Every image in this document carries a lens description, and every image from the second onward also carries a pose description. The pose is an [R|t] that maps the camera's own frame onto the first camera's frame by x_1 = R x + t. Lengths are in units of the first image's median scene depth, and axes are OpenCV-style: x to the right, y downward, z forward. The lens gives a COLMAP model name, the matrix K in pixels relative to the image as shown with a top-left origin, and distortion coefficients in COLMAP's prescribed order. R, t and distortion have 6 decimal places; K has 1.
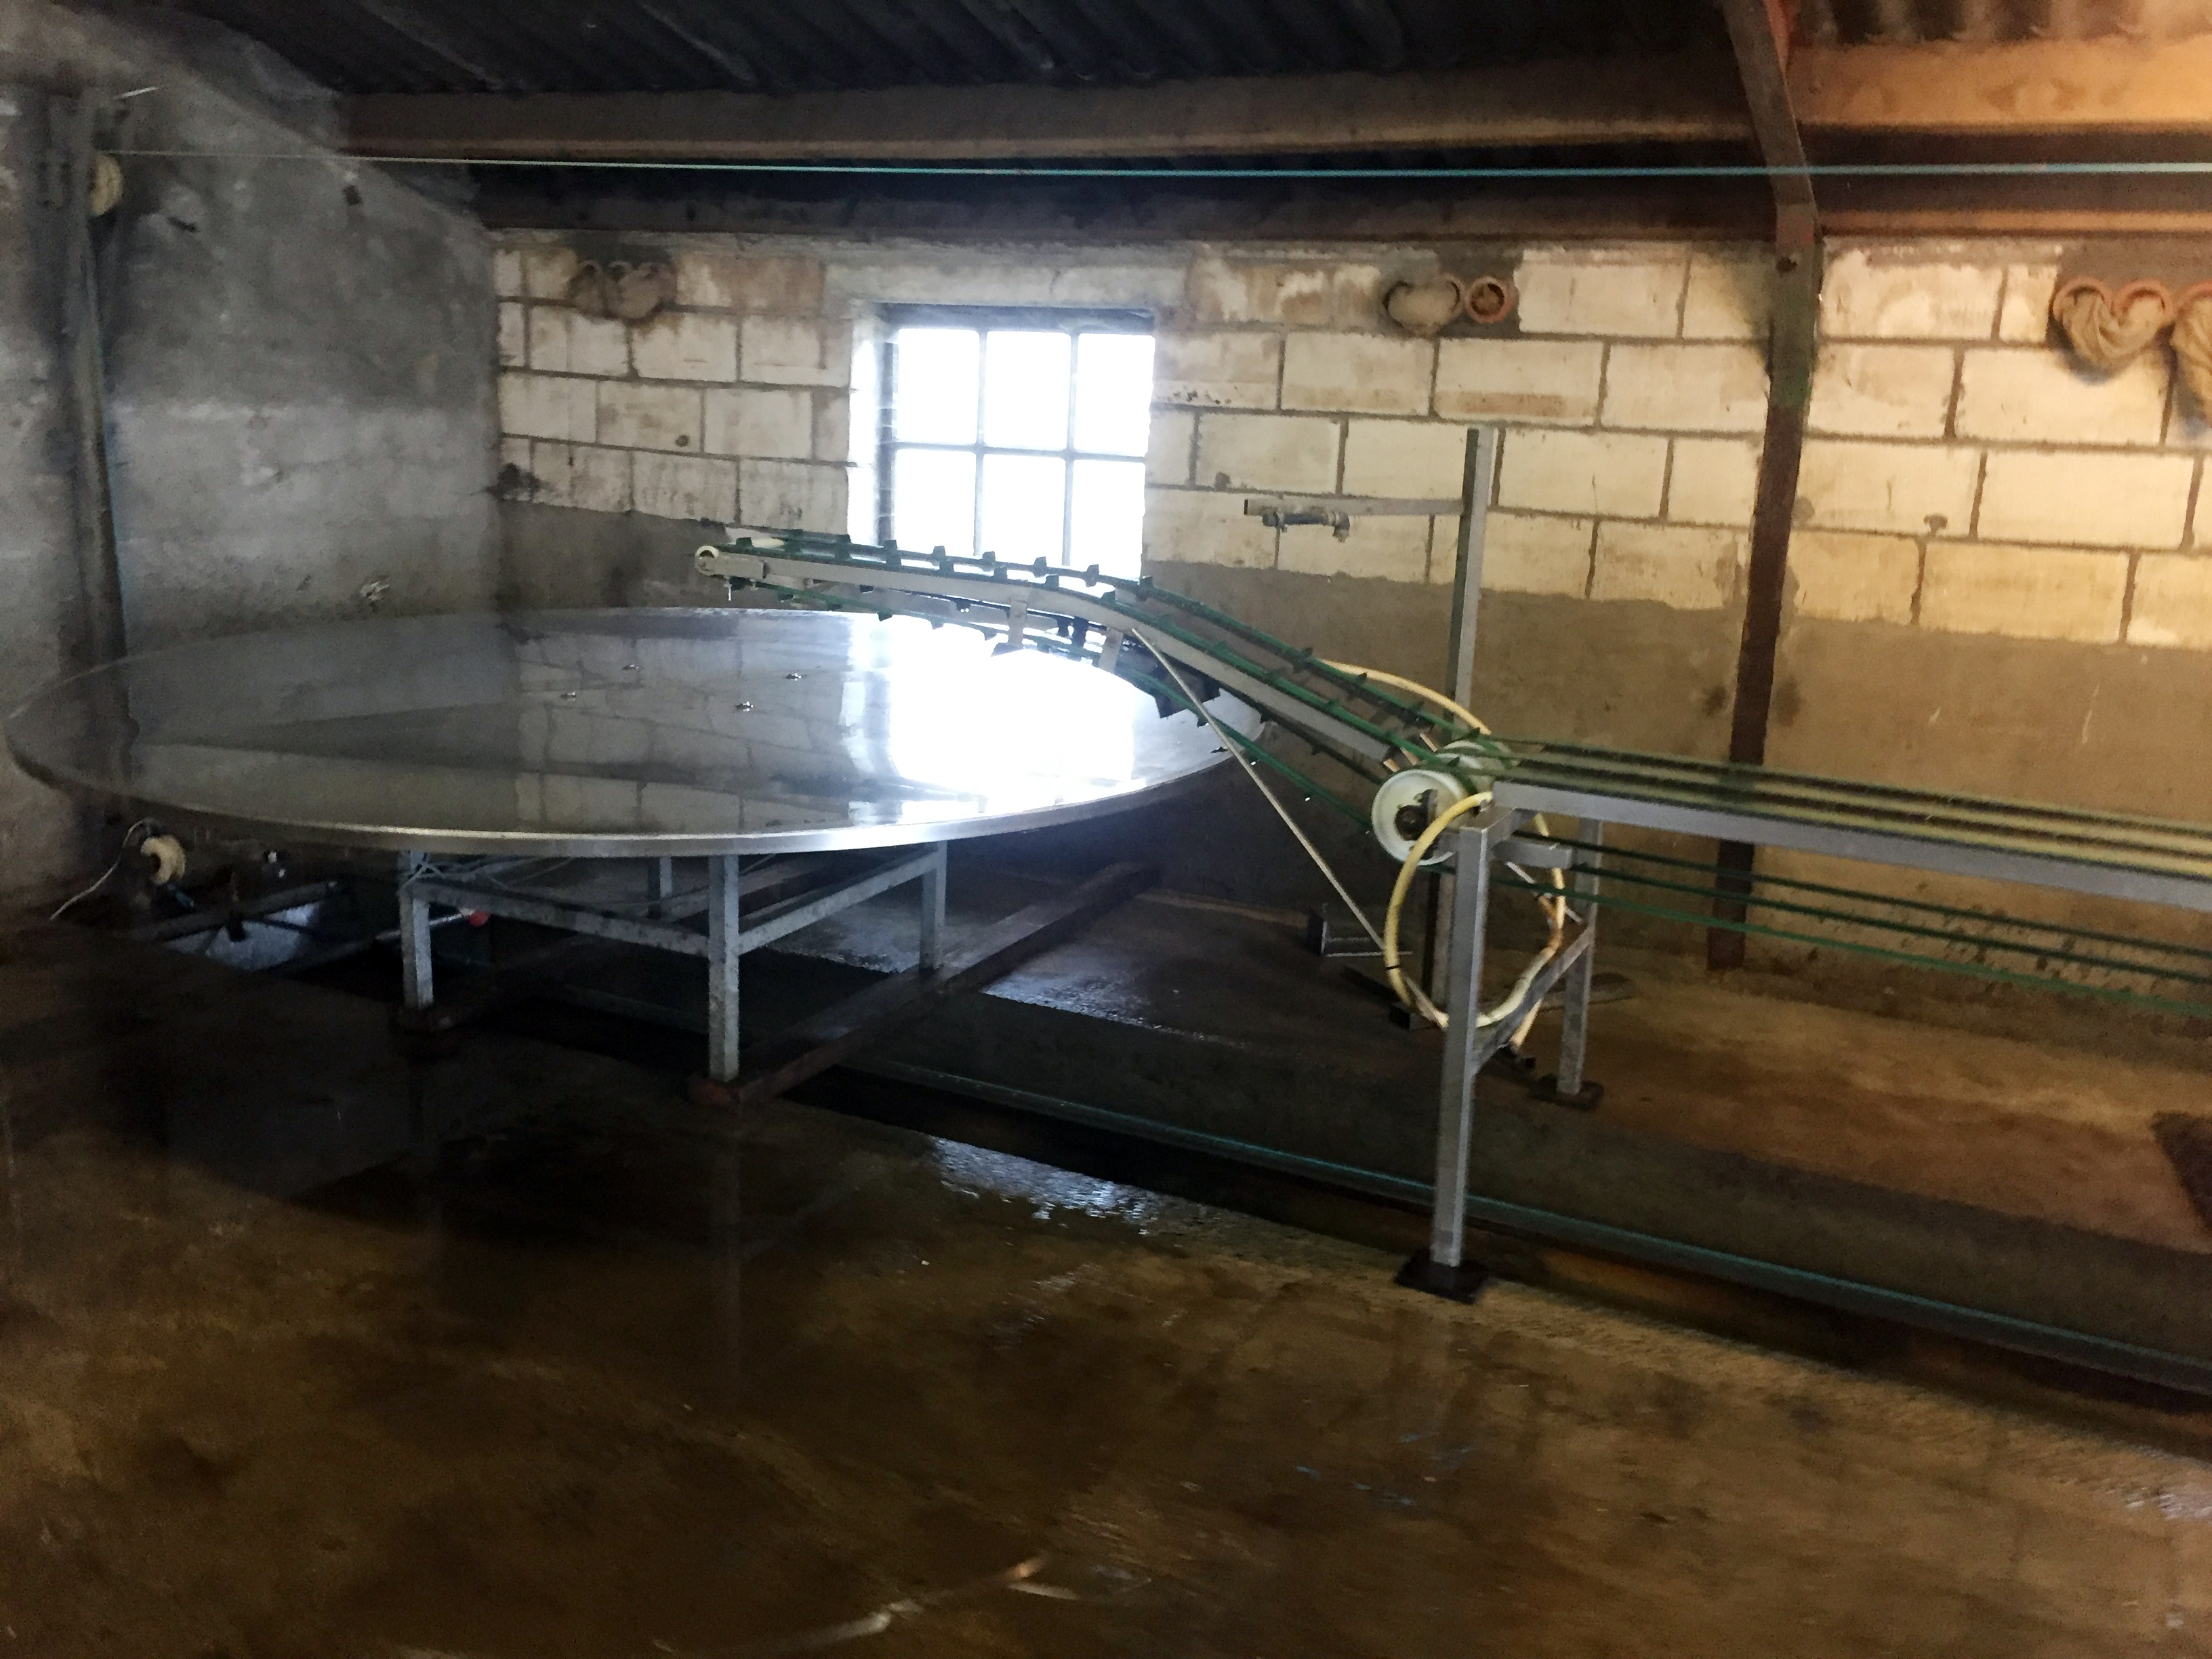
lens RADIAL K [[1886.1, 0, 1106.0], [0, 1886.1, 829.5], [0, 0, 1]] dist [0.092681, -0.111966]
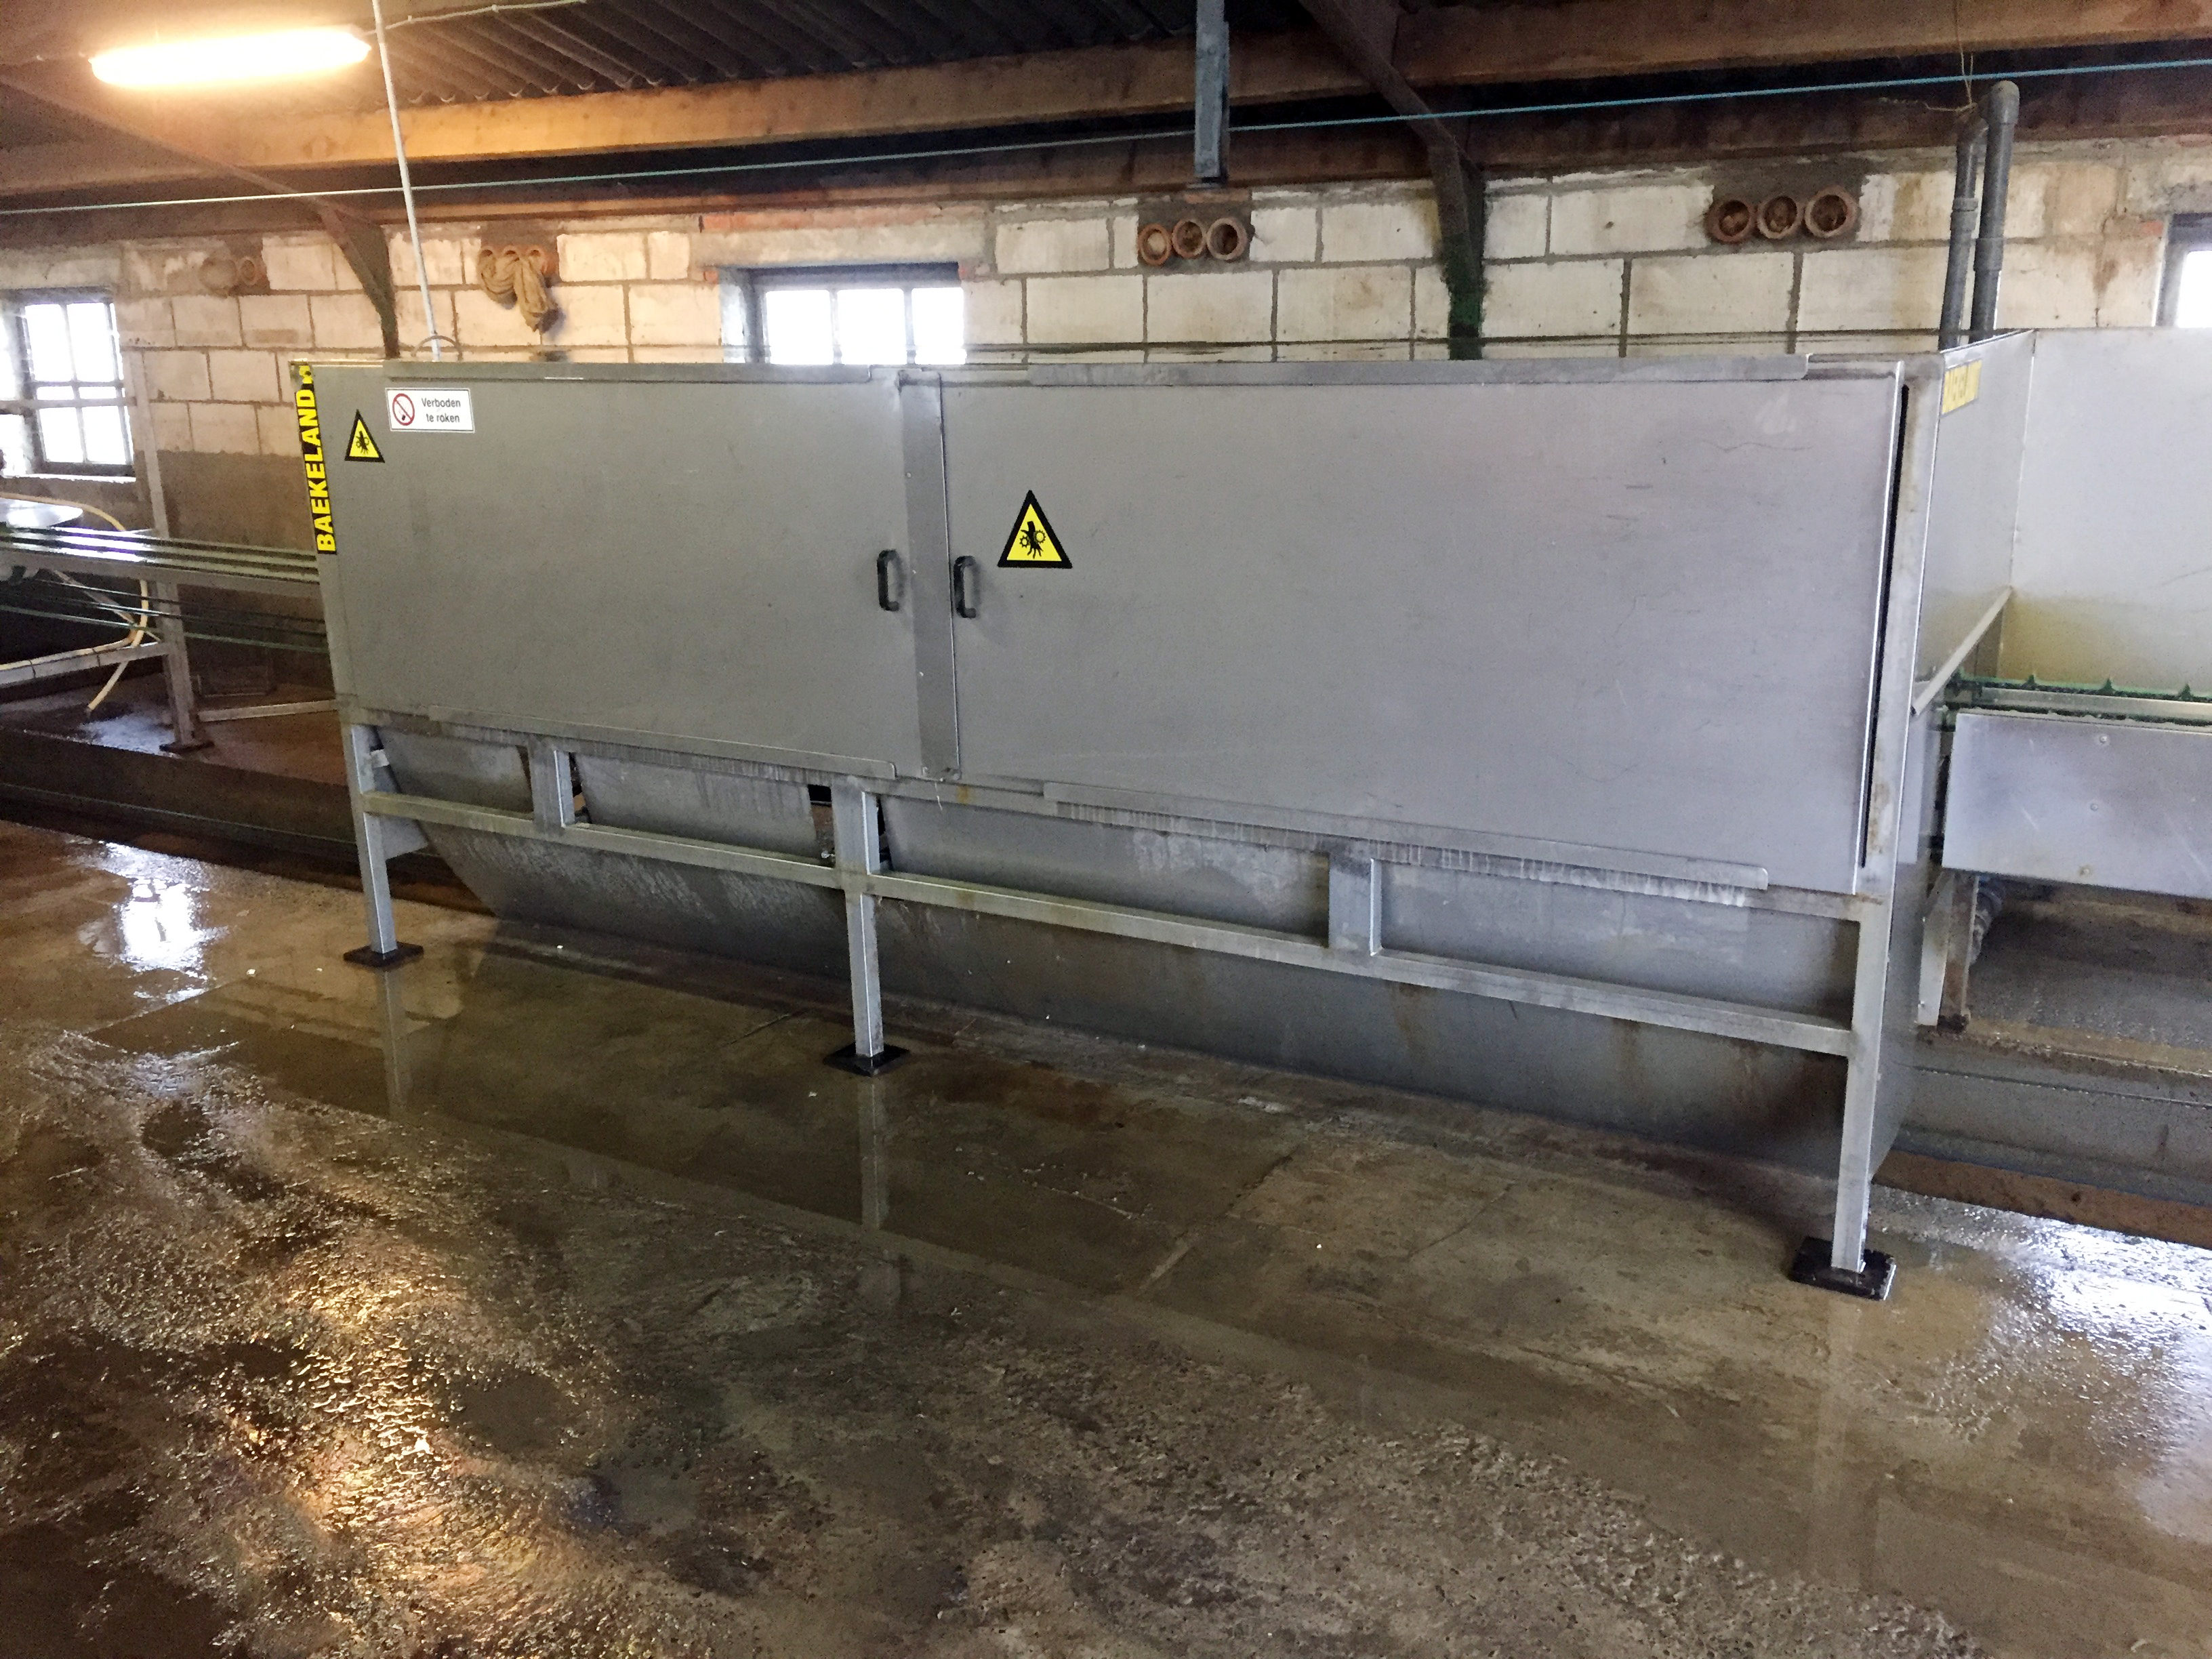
lens RADIAL K [[1886.1, 0, 1106.0], [0, 1886.1, 829.5], [0, 0, 1]] dist [0.092681, -0.111966]
pose [[0.996769, -0.040587, -0.069310, 1.025520], [0.042358, 0.998807, 0.024284, 0.179875], [0.068242, -0.027141, 0.997300, -0.562855]]
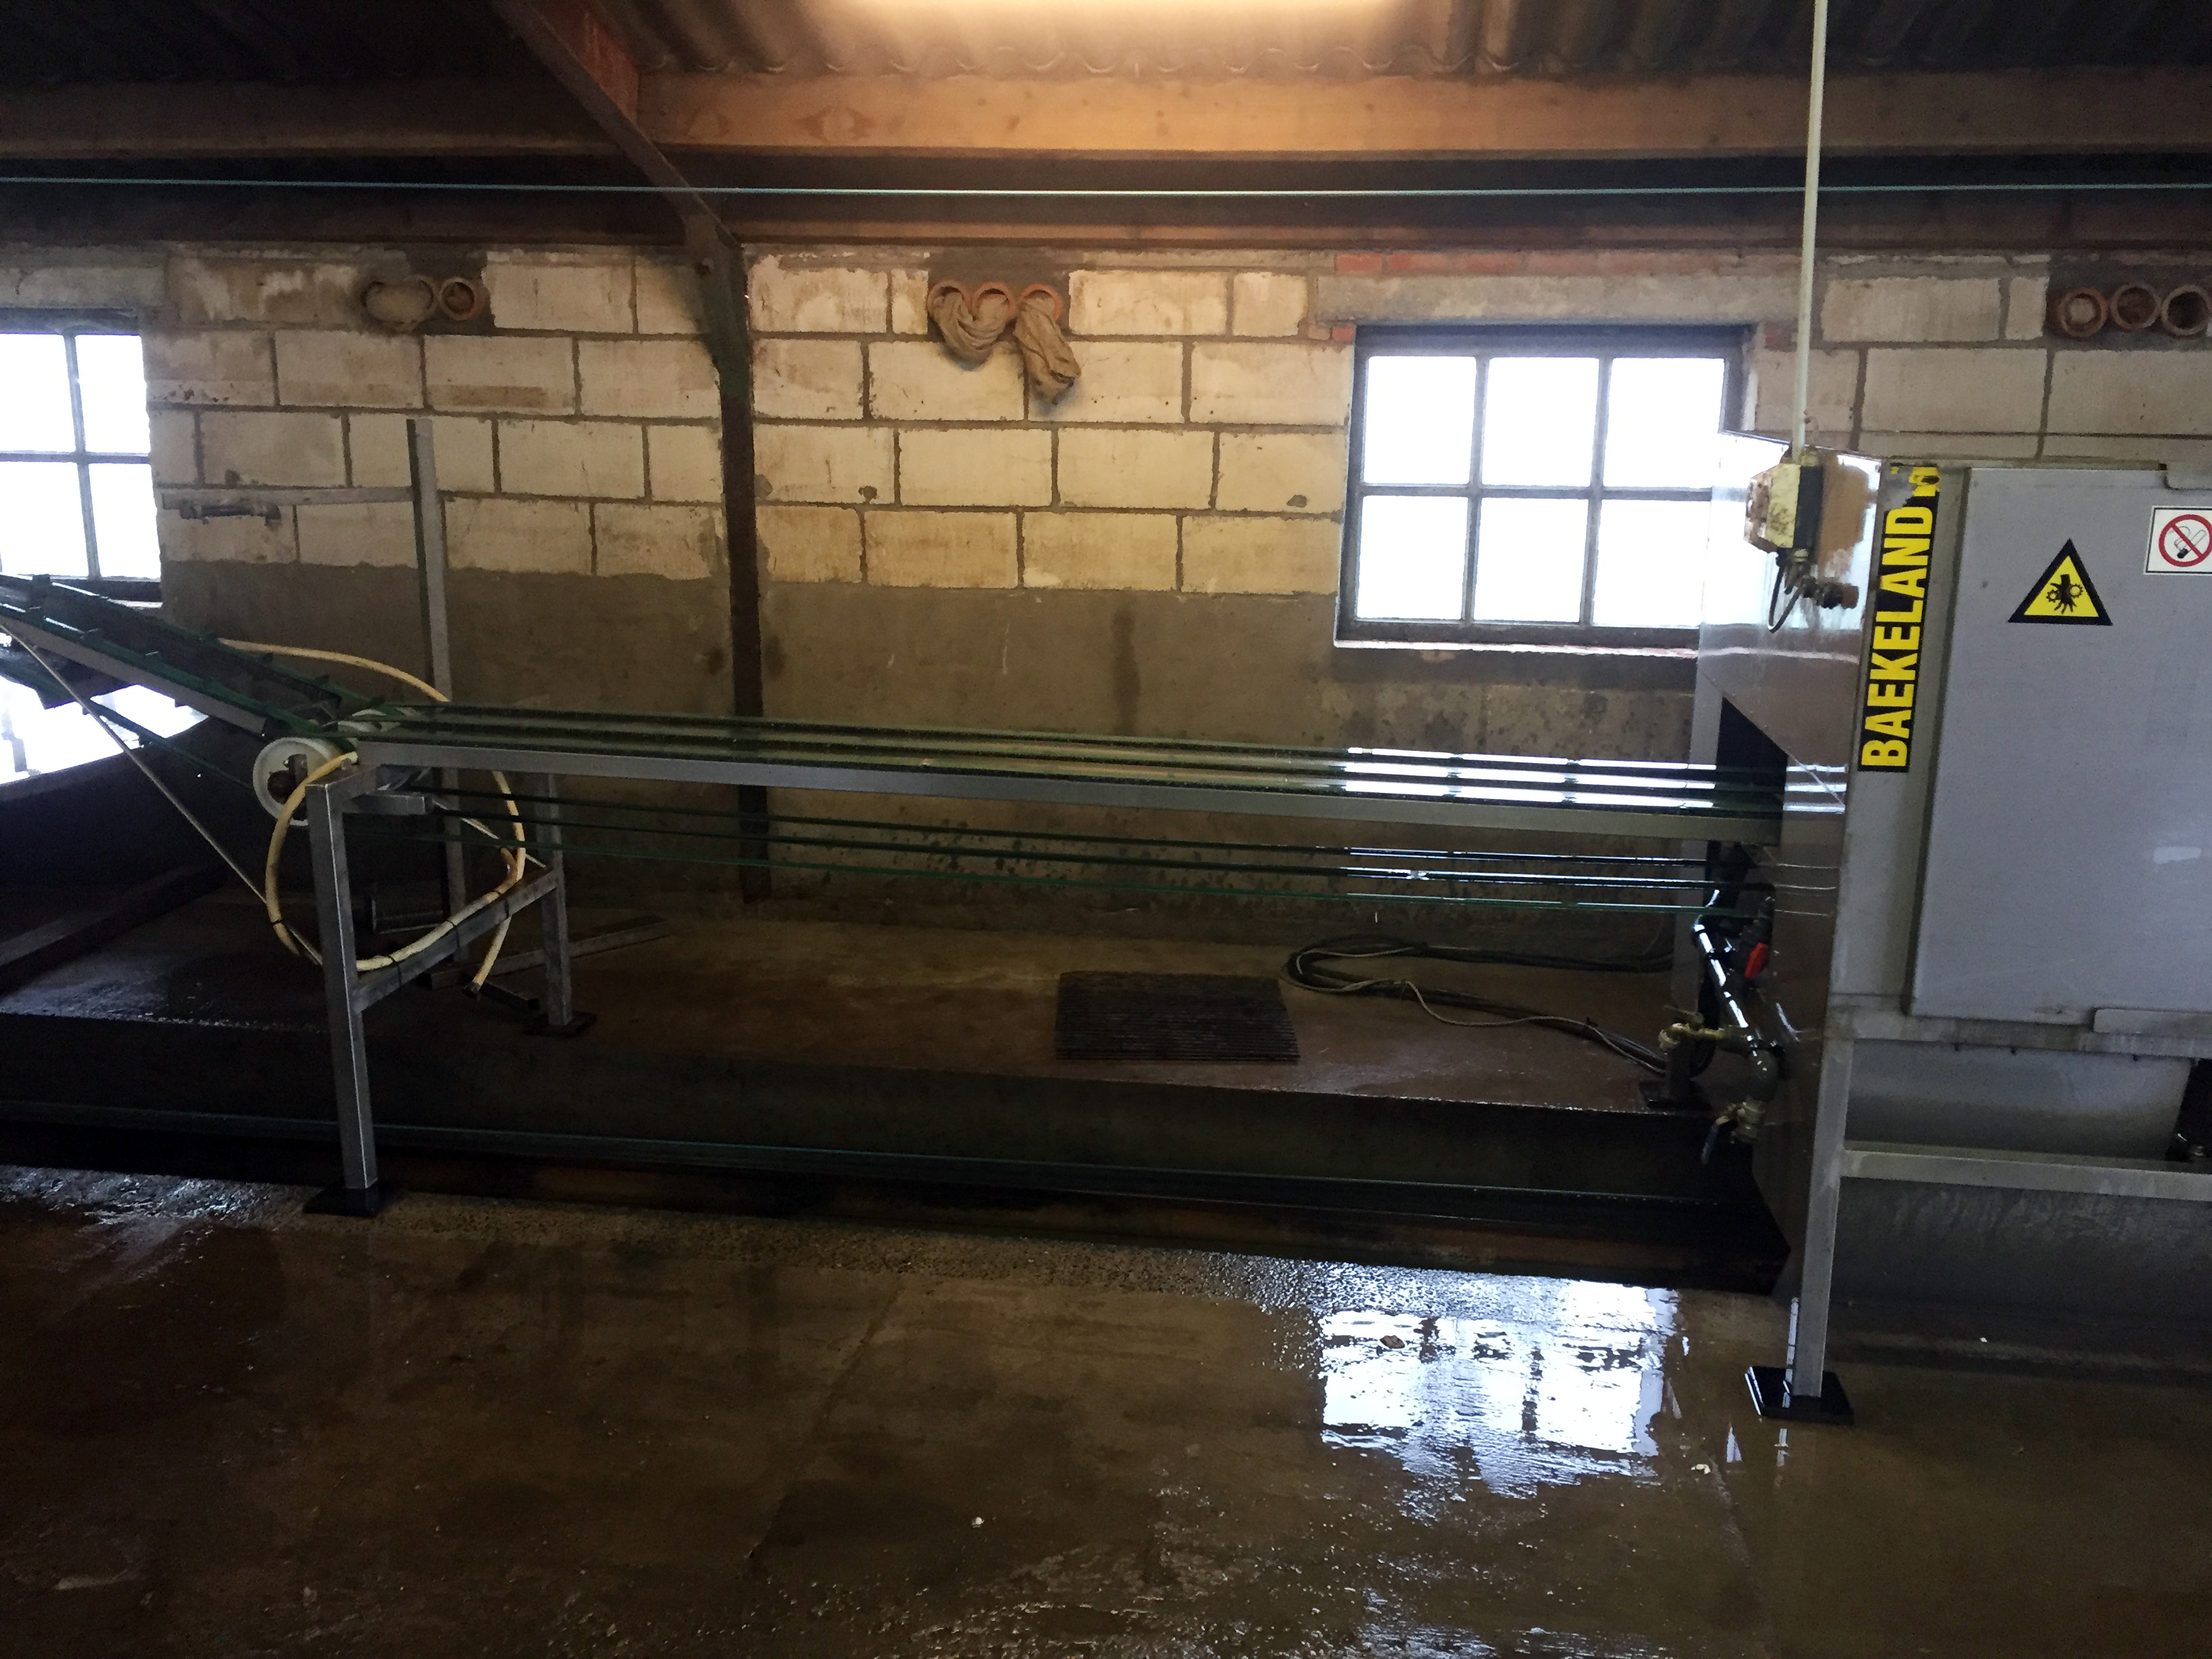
lens RADIAL K [[1886.1, 0, 1106.0], [0, 1886.1, 829.5], [0, 0, 1]] dist [0.092681, -0.111966]
pose [[0.944861, -0.101749, 0.311264, 0.184125], [0.101706, 0.994679, 0.016414, 0.035450], [-0.311278, 0.016148, 0.950182, -0.120221]]
